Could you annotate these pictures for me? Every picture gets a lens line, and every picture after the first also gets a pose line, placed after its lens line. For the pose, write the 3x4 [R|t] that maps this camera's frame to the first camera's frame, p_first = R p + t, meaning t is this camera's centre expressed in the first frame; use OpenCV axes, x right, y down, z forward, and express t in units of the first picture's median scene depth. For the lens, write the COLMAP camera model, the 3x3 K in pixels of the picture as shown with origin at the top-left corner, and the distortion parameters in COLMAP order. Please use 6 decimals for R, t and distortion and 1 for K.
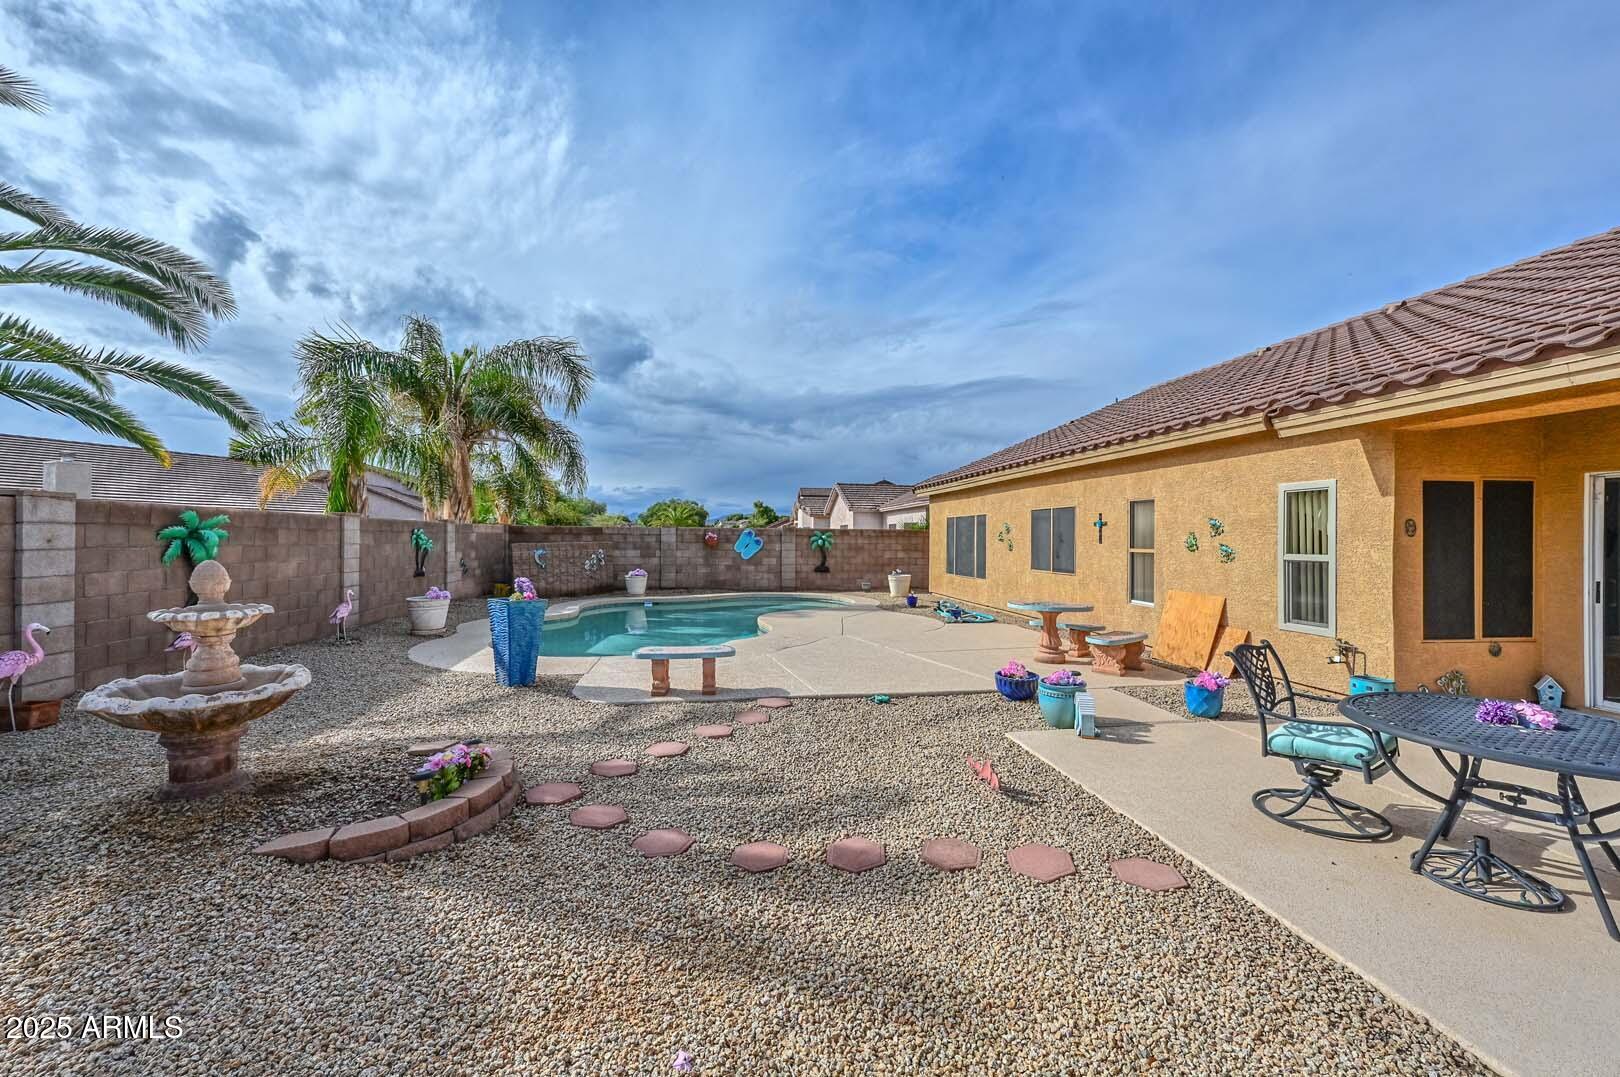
lens RADIAL K [[643.3, 0, 815.8], [0, 643.3, 574.2], [0, 0, 1]] dist [0.052706, -0.000167]
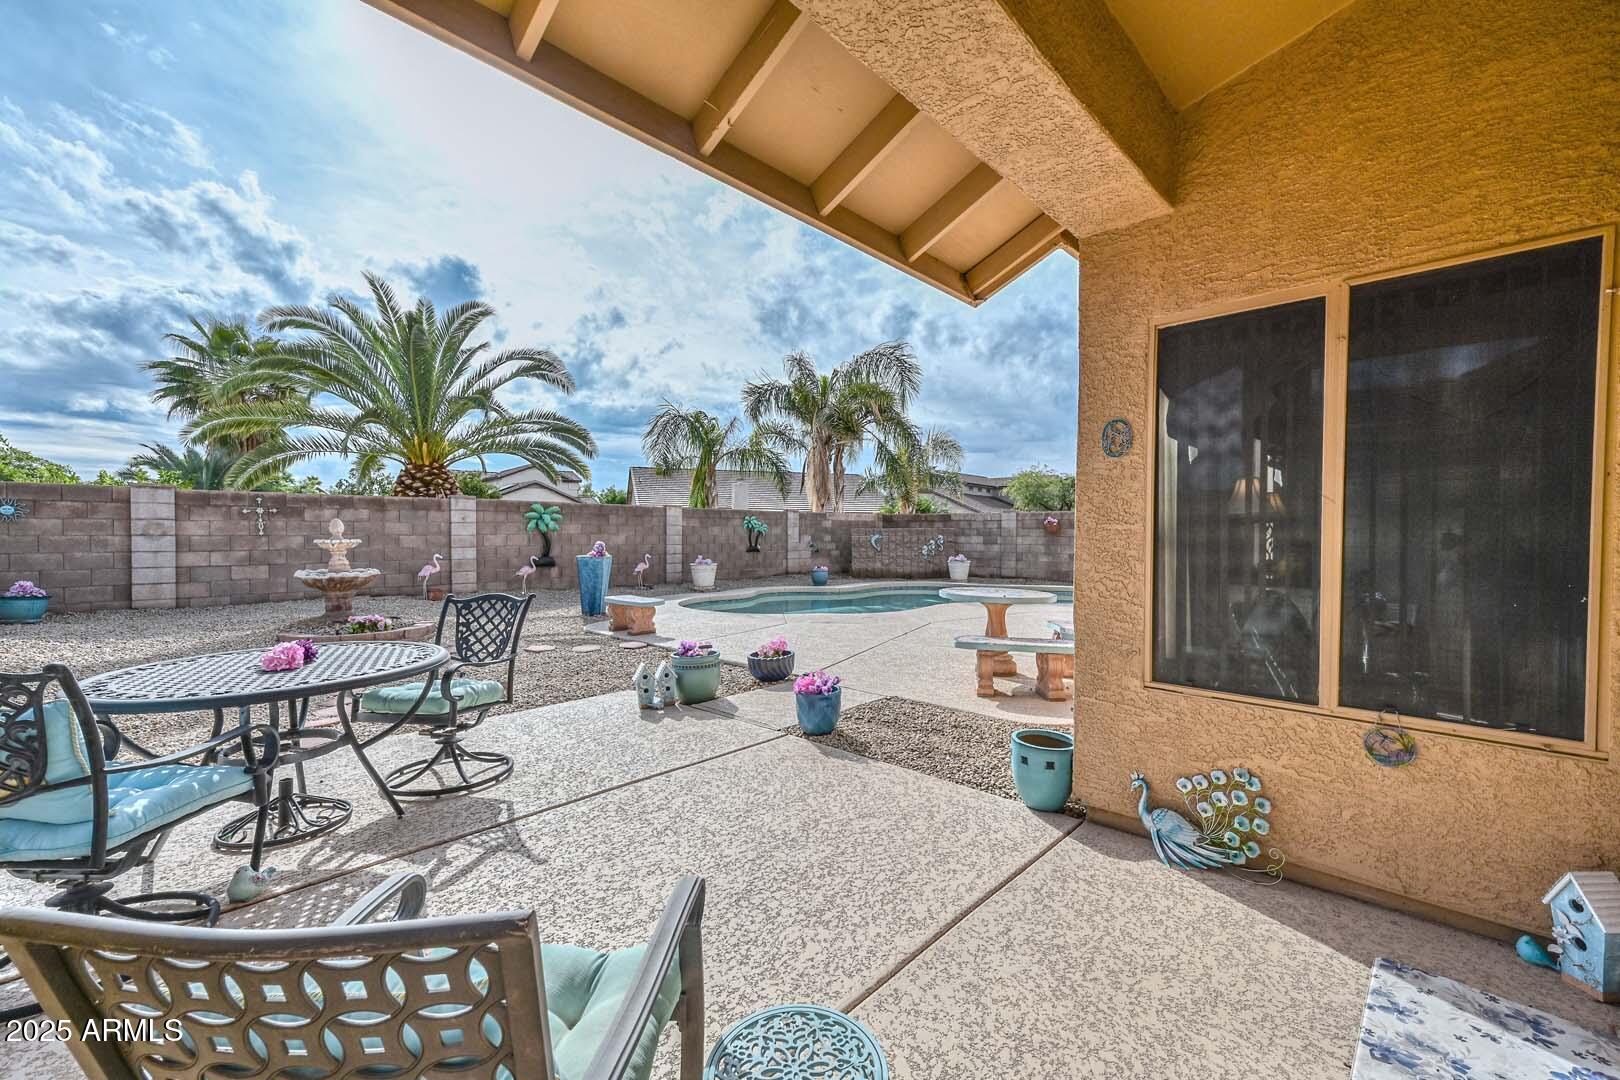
lens RADIAL K [[668.8, 0, 811.9], [0, 668.8, 514.9], [0, 0, 1]] dist [0.003299, 0.002182]
pose [[0.600302, -0.026404, -0.799338, 0.376773], [-0.045605, 0.996699, -0.067172, 0.009877], [0.798472, 0.076777, 0.597116, 0.184167]]
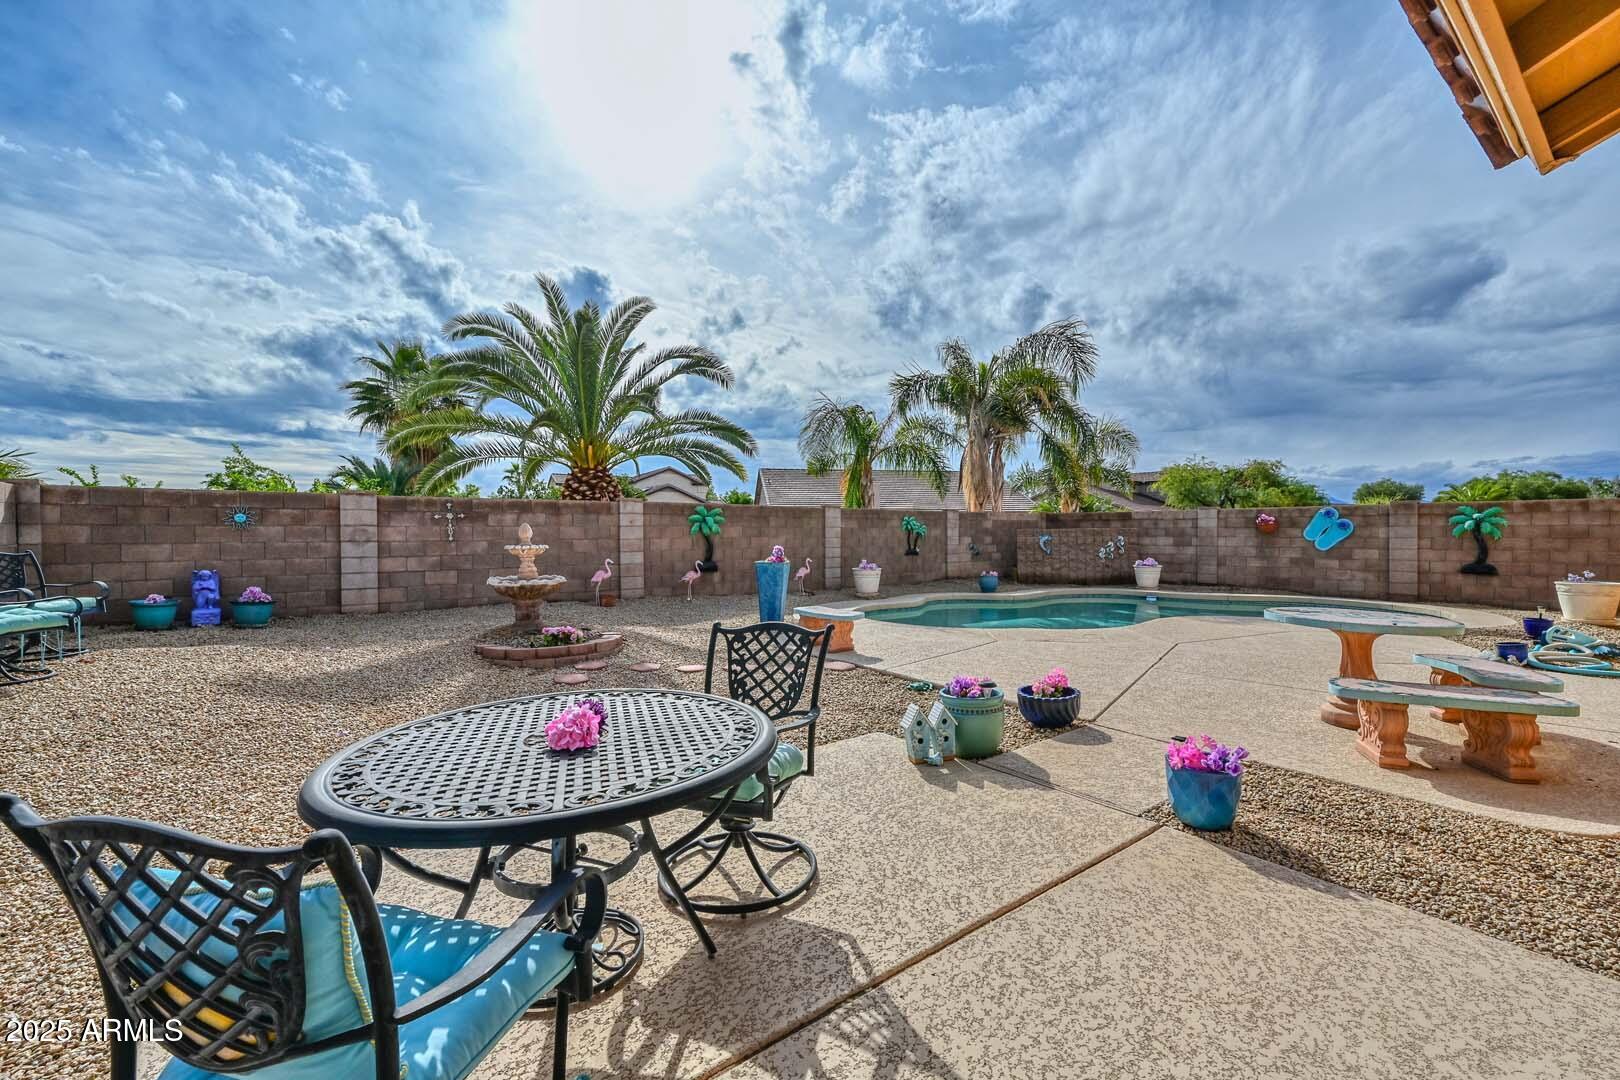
lens RADIAL K [[672.0, 0, 809.2], [0, 672.0, 529.6], [0, 0, 1]] dist [0.009380, 0.000493]
pose [[0.458153, -0.011472, -0.888799, 0.295916], [-0.046379, 0.998246, -0.036792, 0.007591], [0.887662, 0.058078, 0.456818, 0.162107]]
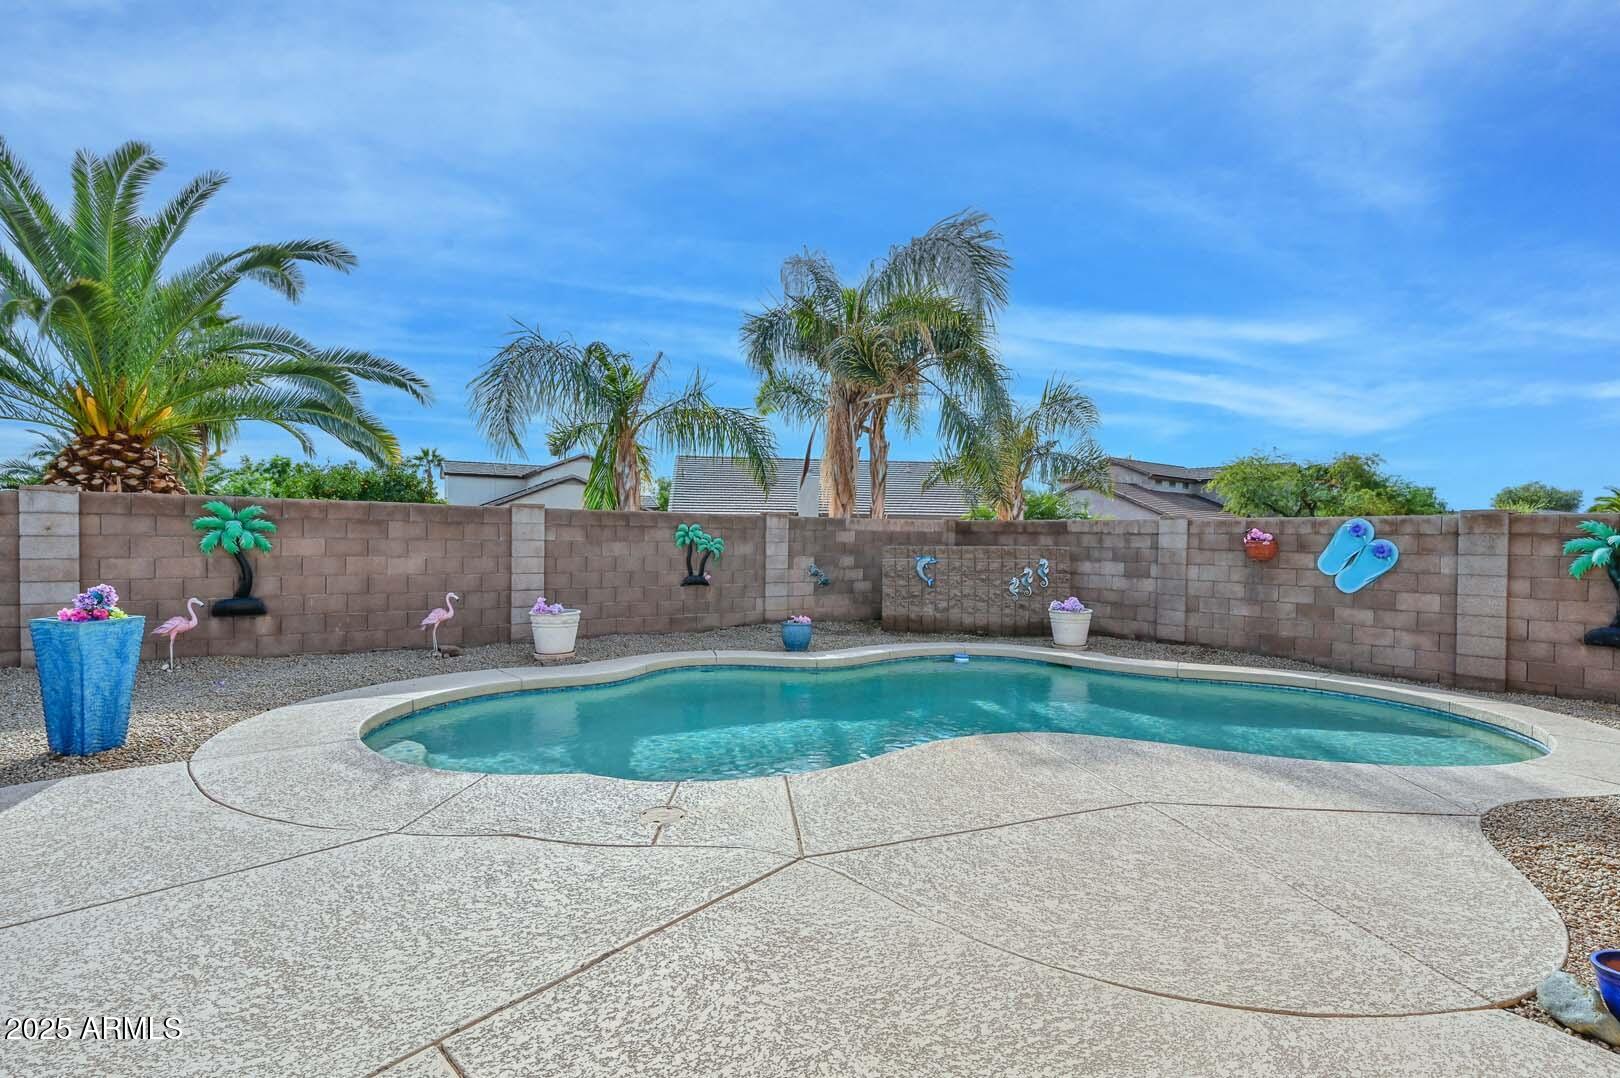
lens RADIAL K [[795.8, 0, 806.1], [0, 795.8, 542.7], [0, 0, 1]] dist [0.005502, 0.000843]
pose [[0.428428, 0.004754, -0.903563, 0.204143], [-0.062293, 0.997762, -0.024287, -0.021609], [0.901426, 0.066691, 0.427766, 0.477157]]
